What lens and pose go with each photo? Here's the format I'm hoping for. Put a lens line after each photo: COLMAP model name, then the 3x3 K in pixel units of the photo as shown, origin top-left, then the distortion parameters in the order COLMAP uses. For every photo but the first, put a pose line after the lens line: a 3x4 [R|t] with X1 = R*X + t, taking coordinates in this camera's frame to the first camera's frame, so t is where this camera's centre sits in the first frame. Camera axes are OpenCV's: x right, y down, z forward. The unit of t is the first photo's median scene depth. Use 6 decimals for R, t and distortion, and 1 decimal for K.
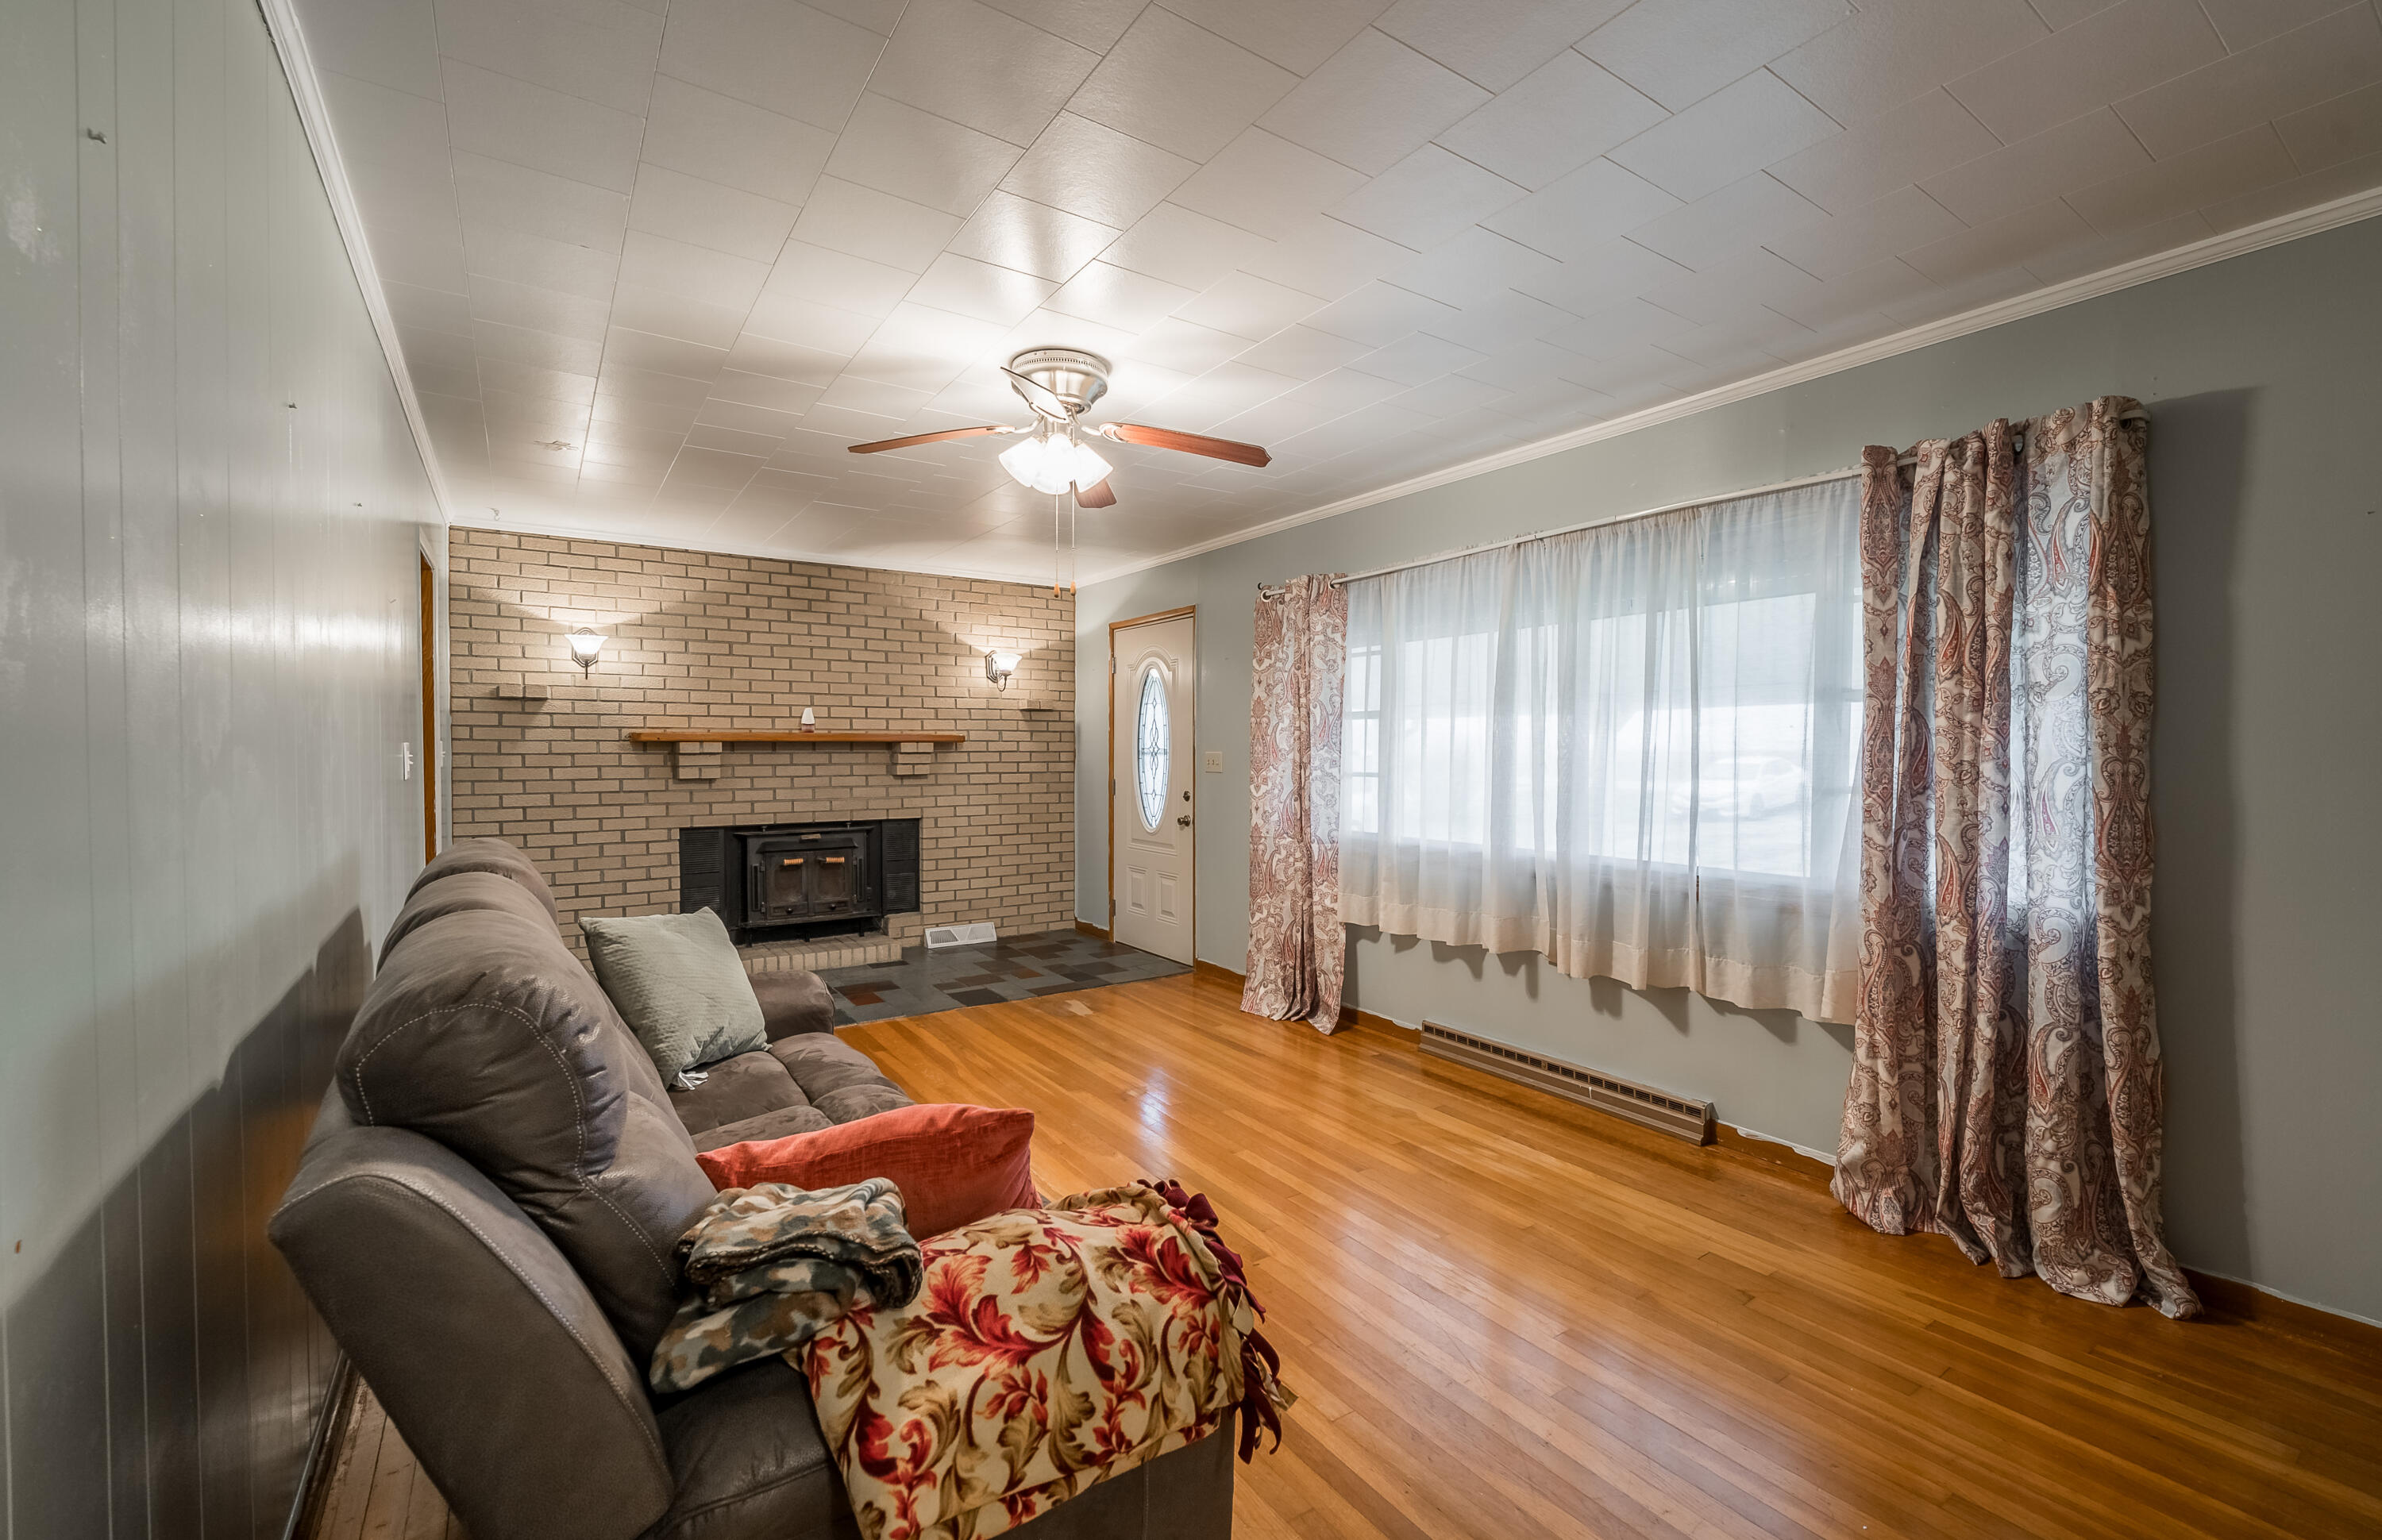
lens RADIAL K [[984.9, 0, 1198.9], [0, 984.9, 760.4], [0, 0, 1]] dist [-0.000868, -0.000104]
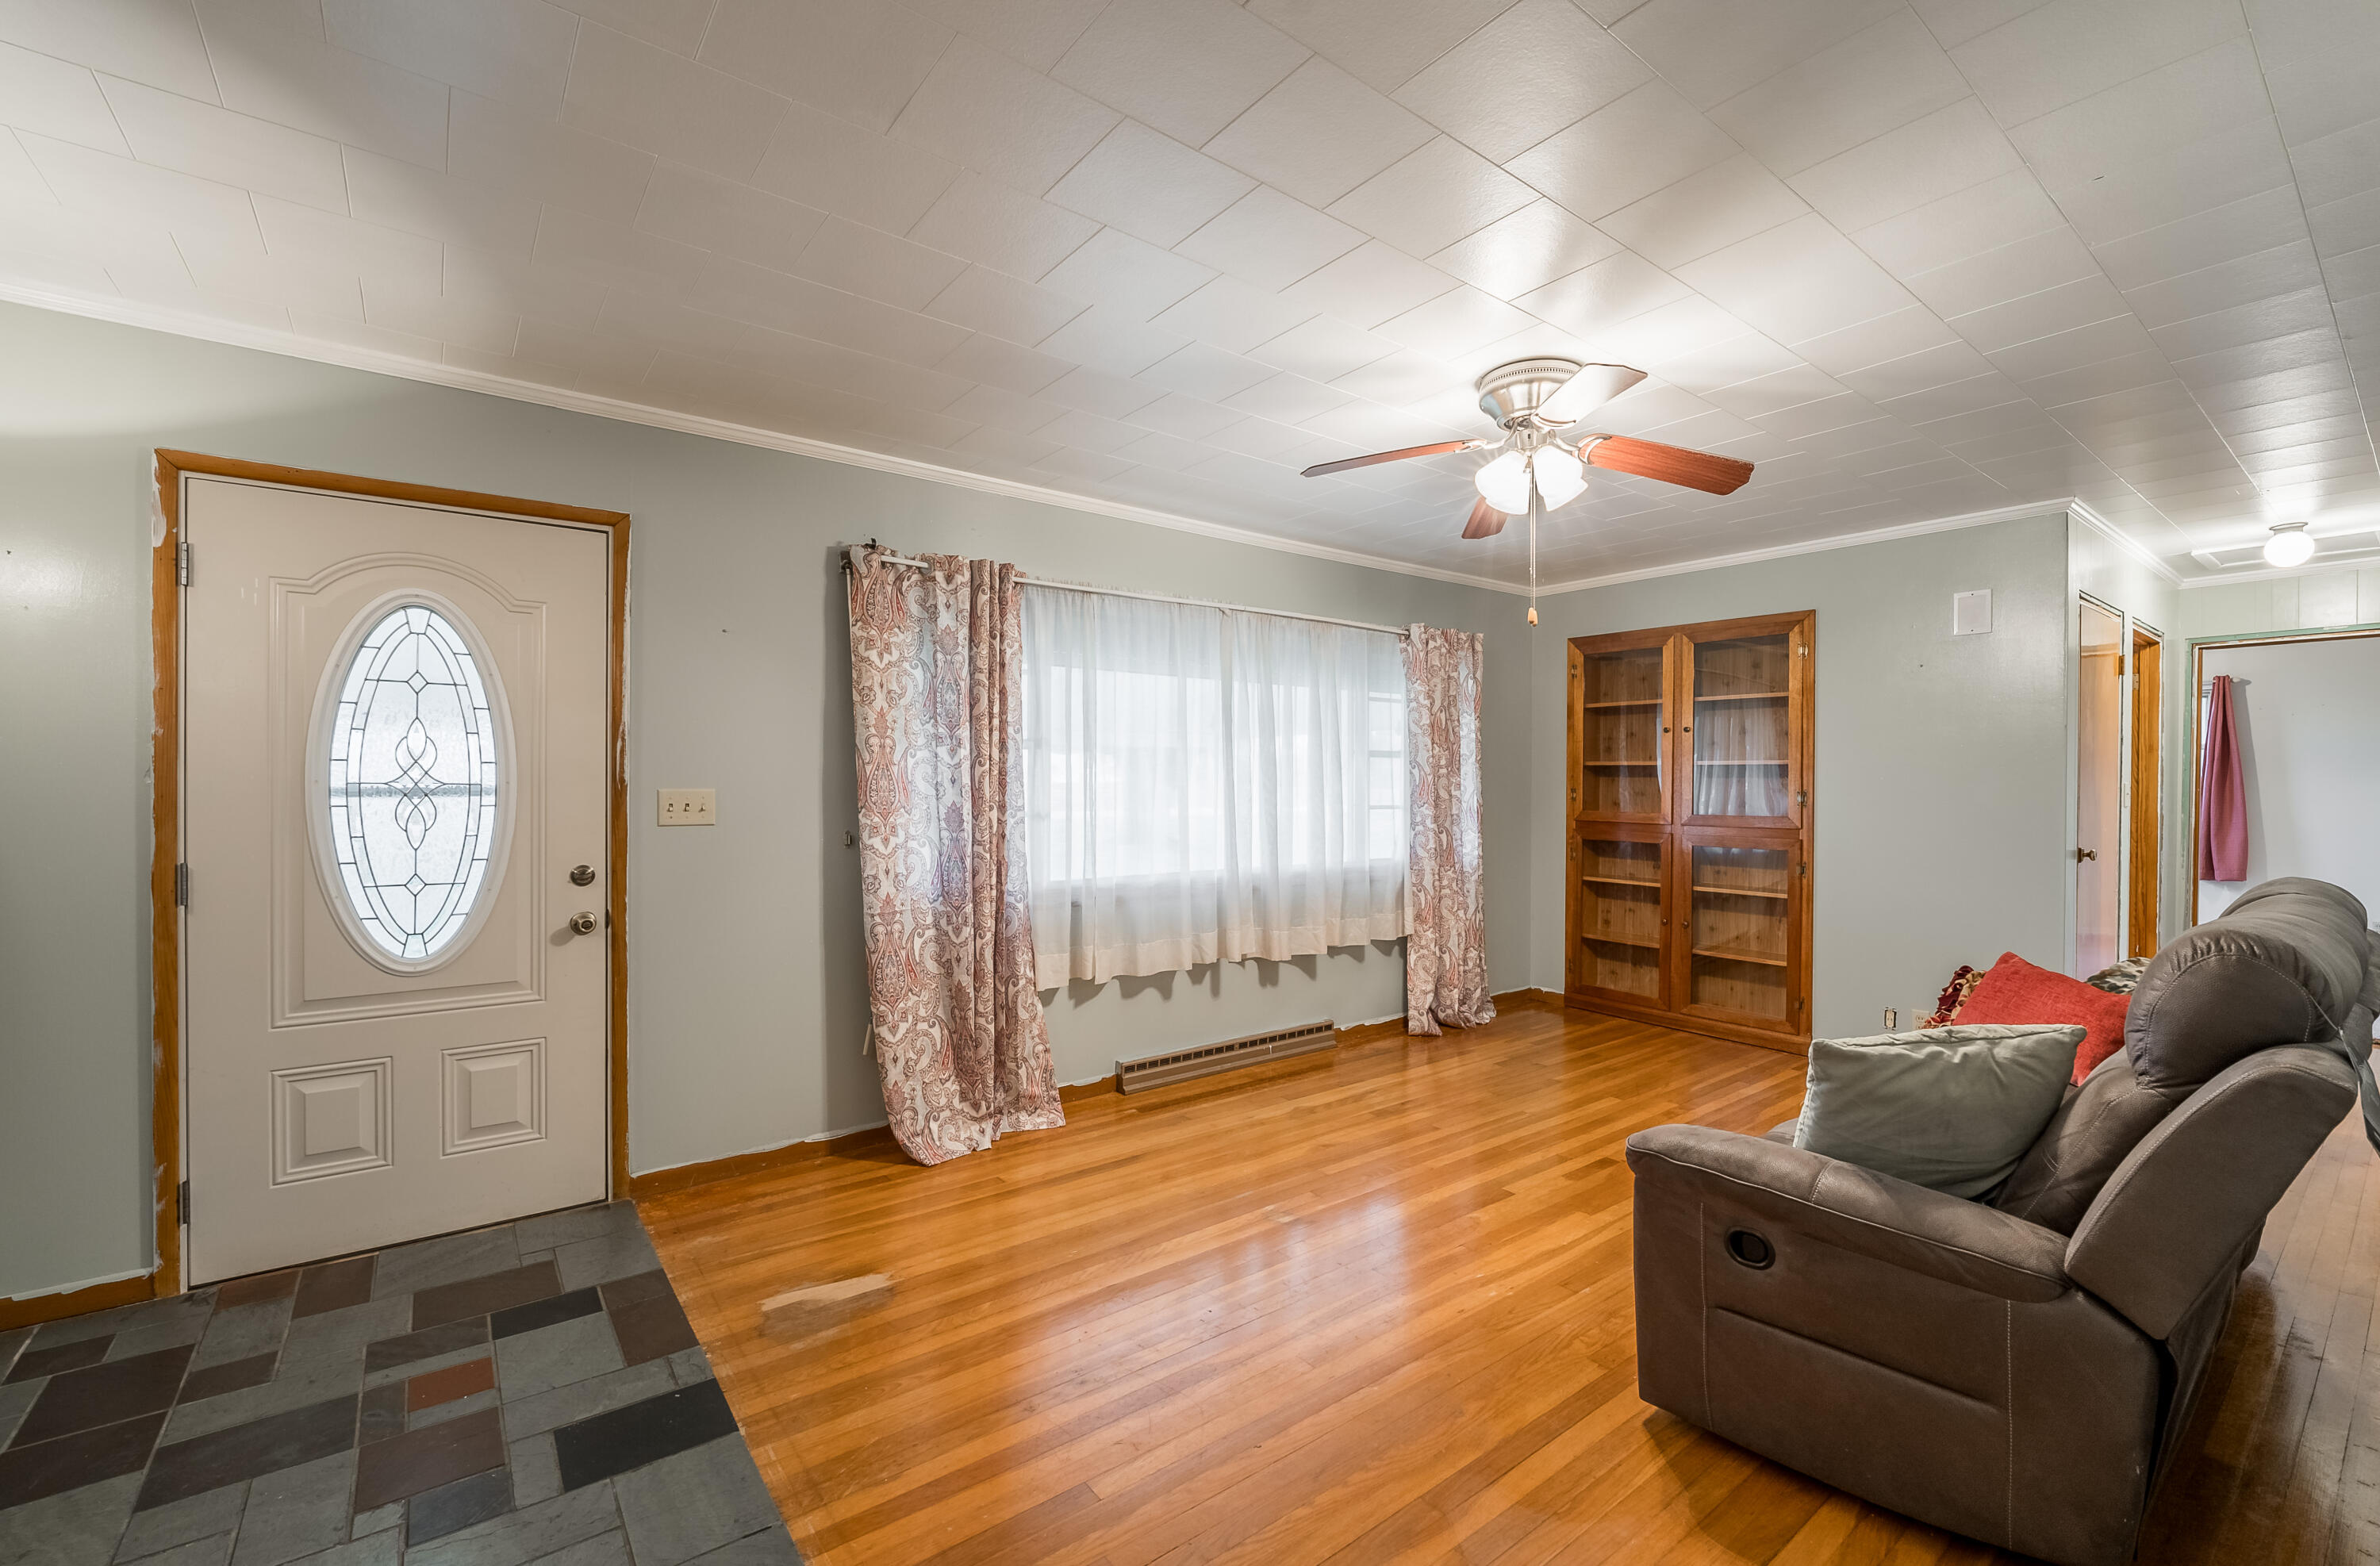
lens RADIAL K [[977.2, 0, 1198.5], [0, 977.2, 798.3], [0, 0, 1]] dist [-0.013163, 0.000328]
pose [[-0.048458, -0.014235, 0.998724, -0.769747], [0.010293, 0.999838, 0.014750, -0.012061], [-0.998772, 0.010995, -0.048303, 1.011290]]
